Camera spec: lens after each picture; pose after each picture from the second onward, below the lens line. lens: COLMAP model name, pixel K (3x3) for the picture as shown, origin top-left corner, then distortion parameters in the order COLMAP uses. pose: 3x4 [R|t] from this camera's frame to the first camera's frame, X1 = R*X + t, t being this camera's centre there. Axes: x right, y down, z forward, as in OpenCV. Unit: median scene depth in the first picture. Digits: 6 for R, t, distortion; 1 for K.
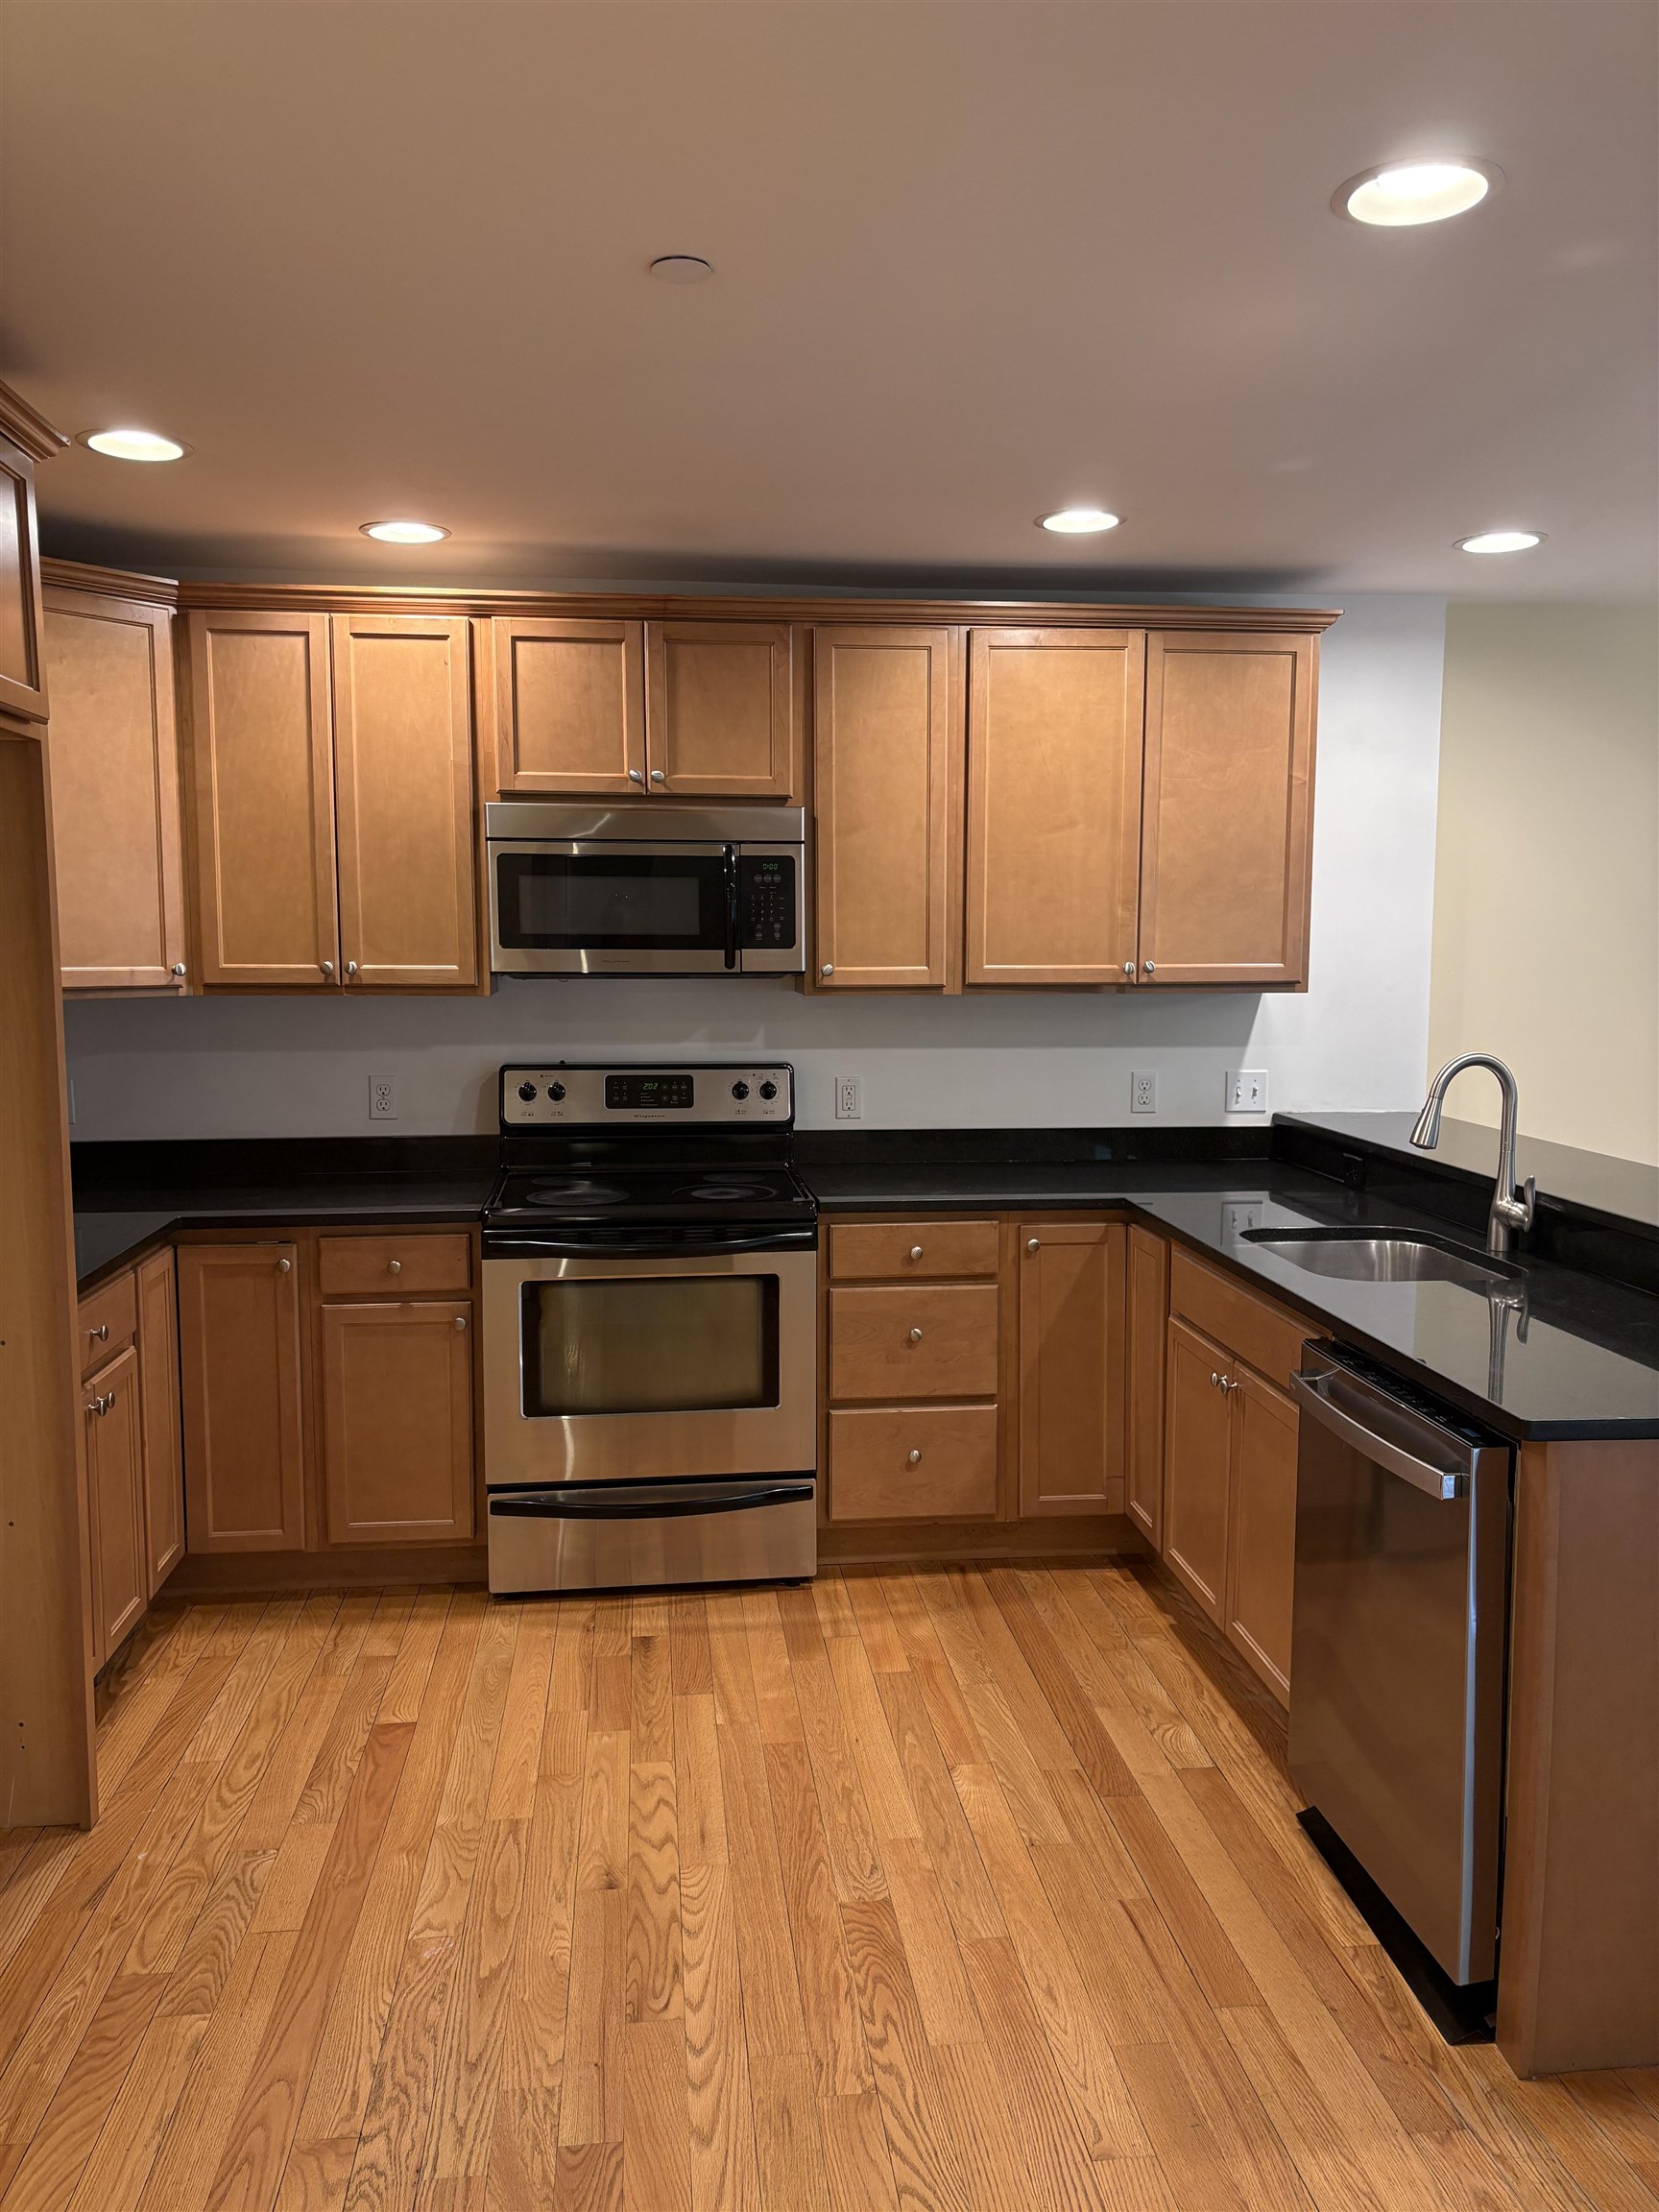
lens RADIAL K [[1699.2, 0, 825.8], [0, 1699.2, 1113.0], [0, 0, 1]] dist [0.047452, -0.005870]
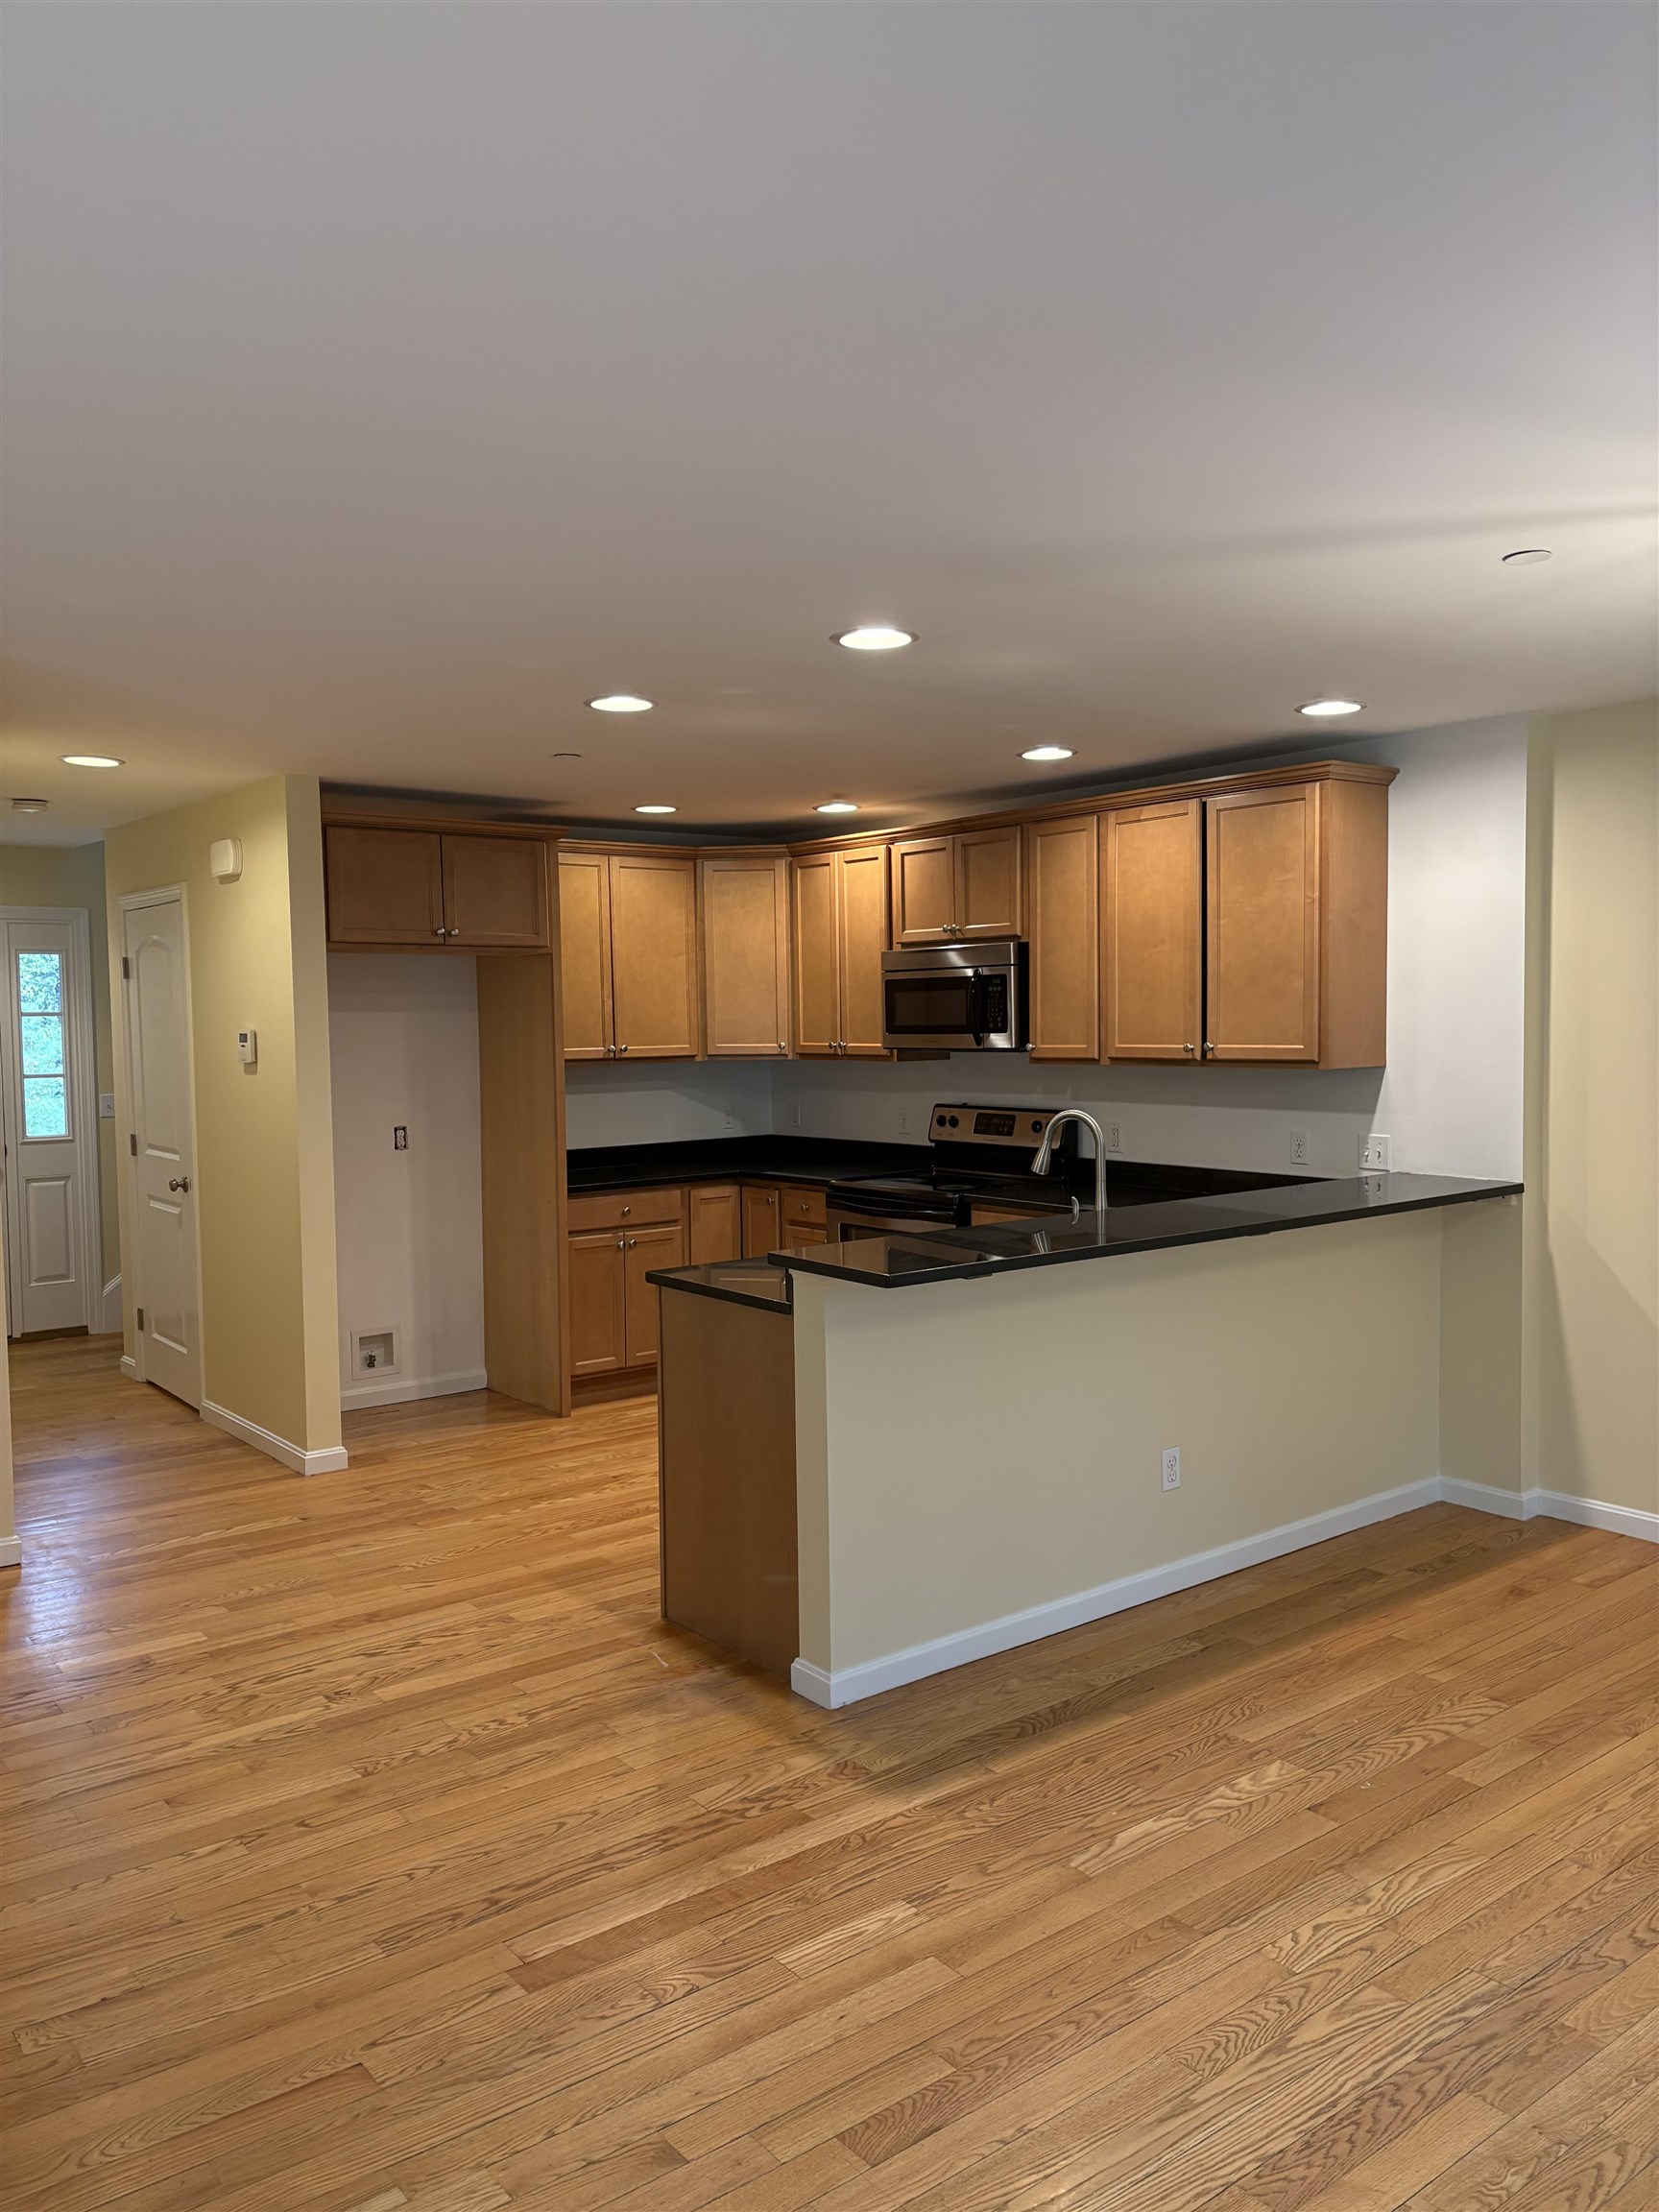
lens RADIAL K [[1652.3, 0, 837.9], [0, 1652.3, 1112.7], [0, 0, 1]] dist [0.104662, -0.131512]
pose [[0.532743, 0.039715, -0.845344, 1.172380], [-0.077014, 0.997029, -0.001694, -0.010282], [0.842765, 0.066006, 0.534219, 0.070936]]
